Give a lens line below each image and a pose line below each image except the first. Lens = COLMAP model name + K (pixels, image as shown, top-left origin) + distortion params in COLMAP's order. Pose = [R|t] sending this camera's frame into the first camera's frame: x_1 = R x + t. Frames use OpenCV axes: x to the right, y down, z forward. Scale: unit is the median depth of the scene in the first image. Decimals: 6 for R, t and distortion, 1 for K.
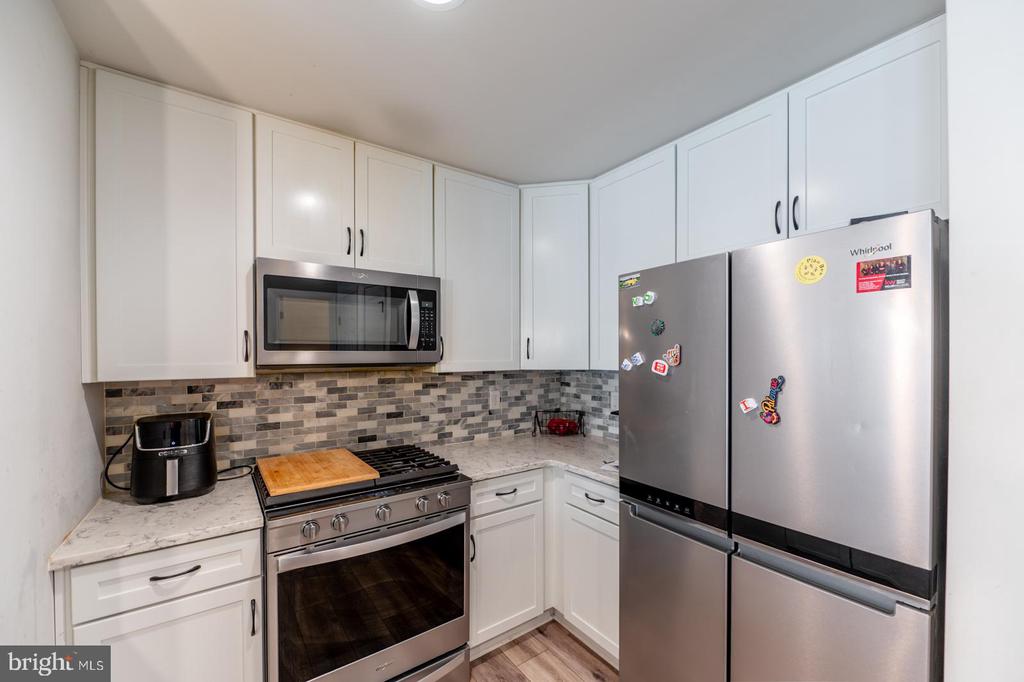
lens RADIAL K [[407.3, 0, 517.9], [0, 407.3, 359.3], [0, 0, 1]] dist [-0.008673, -0.000799]
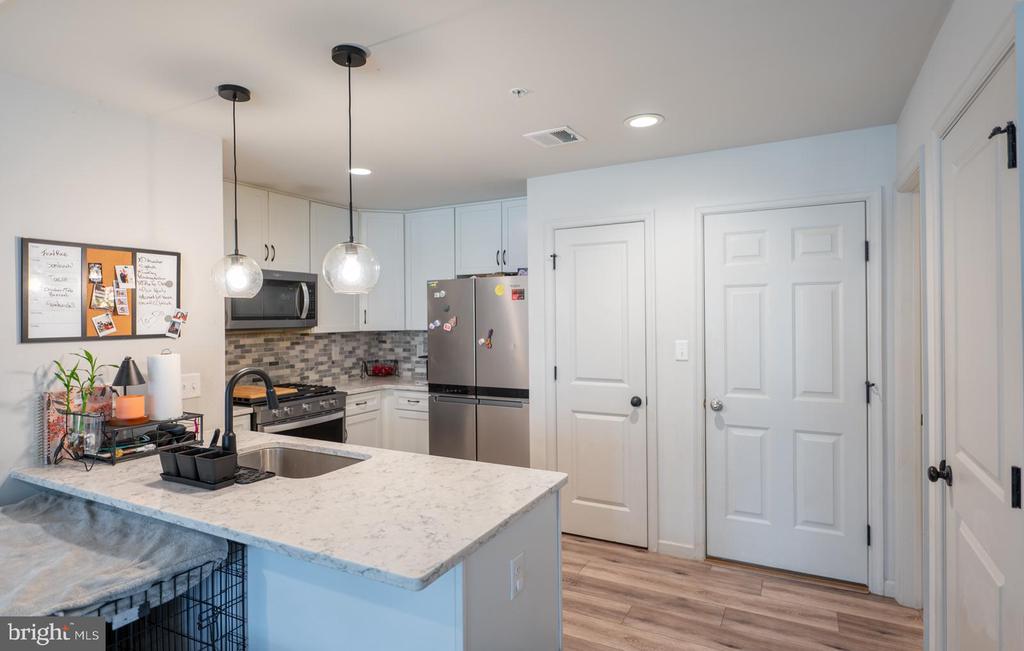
lens RADIAL K [[546.9, 0, 512.5], [0, 546.9, 317.7], [0, 0, 1]] dist [-0.000903, -0.002203]
pose [[0.897937, -0.006445, 0.440077, -0.459548], [0.010979, 0.999910, -0.007759, -0.002700], [-0.439988, 0.011799, 0.897926, -1.307535]]
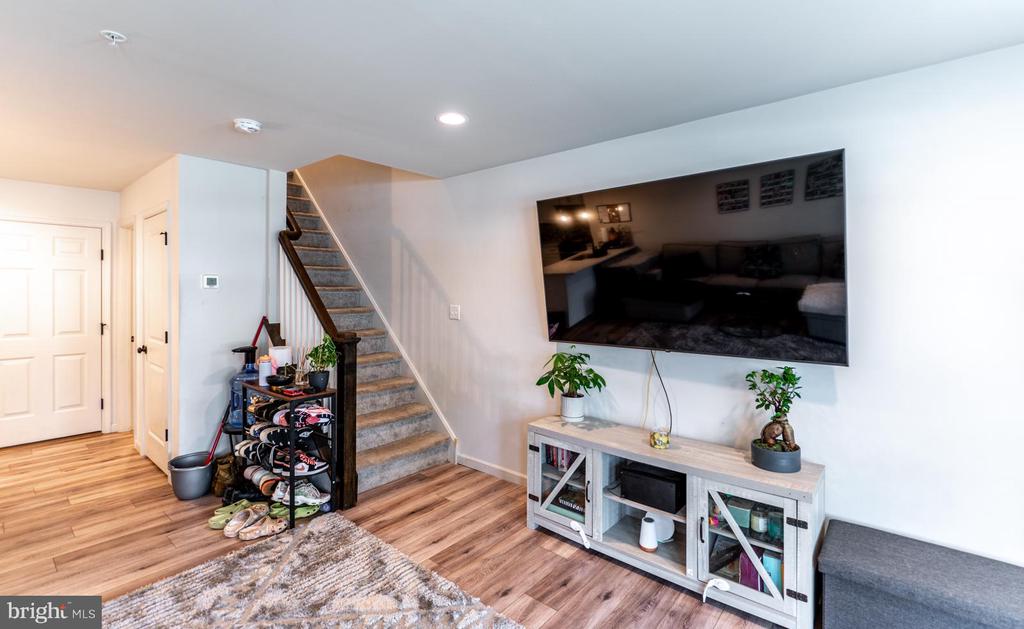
lens RADIAL K [[459.7, 0, 514.3], [0, 459.7, 294.4], [0, 0, 1]] dist [-0.005968, 0.000078]
pose [[-0.243120, -0.002695, 0.969992, -1.735472], [0.005919, 0.999973, 0.004262, 0.022357], [-0.969978, 0.006778, -0.243098, -1.882625]]
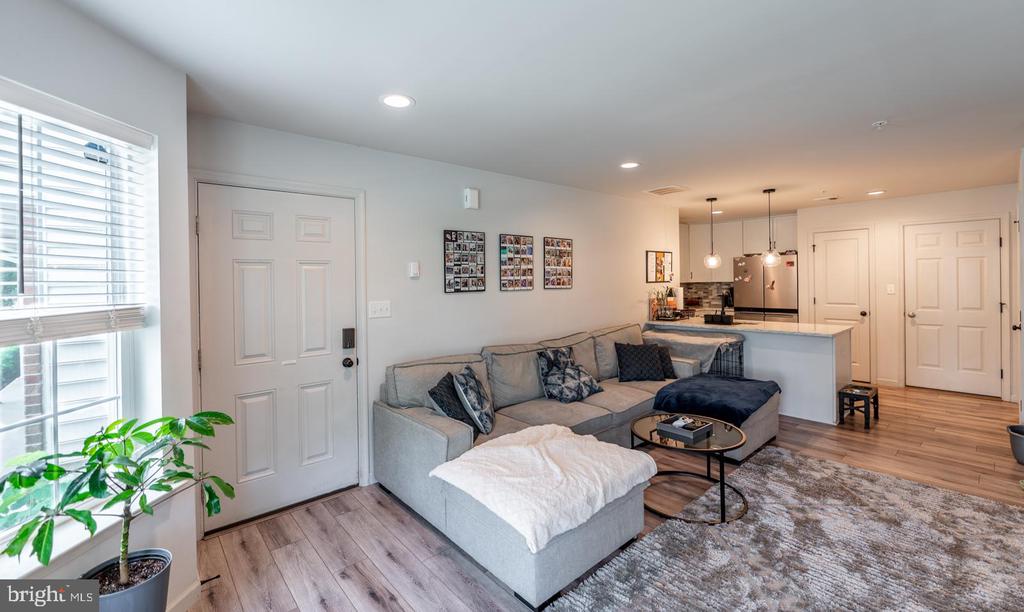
lens RADIAL K [[431.0, 0, 507.7], [0, 431.0, 281.0], [0, 0, 1]] dist [-0.001910, -0.001663]
pose [[0.996329, -0.011406, 0.084846, -2.011392], [0.012002, 0.999907, -0.006520, 0.024361], [-0.084764, 0.007515, 0.996373, -2.635872]]
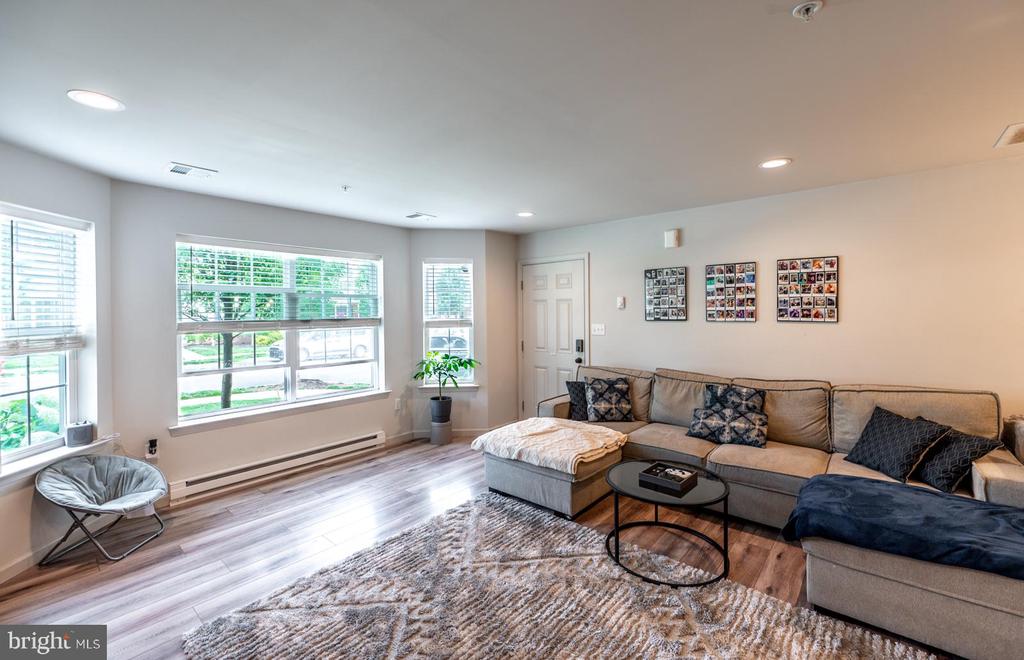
lens RADIAL K [[423.1, 0, 521.9], [0, 423.1, 309.1], [0, 0, 1]] dist [-0.001077, 0.000104]
pose [[0.238187, -0.003861, -0.971212, -0.120763], [-0.002477, 0.999986, -0.004582, 0.010855], [0.971216, 0.003497, 0.238174, -1.962541]]
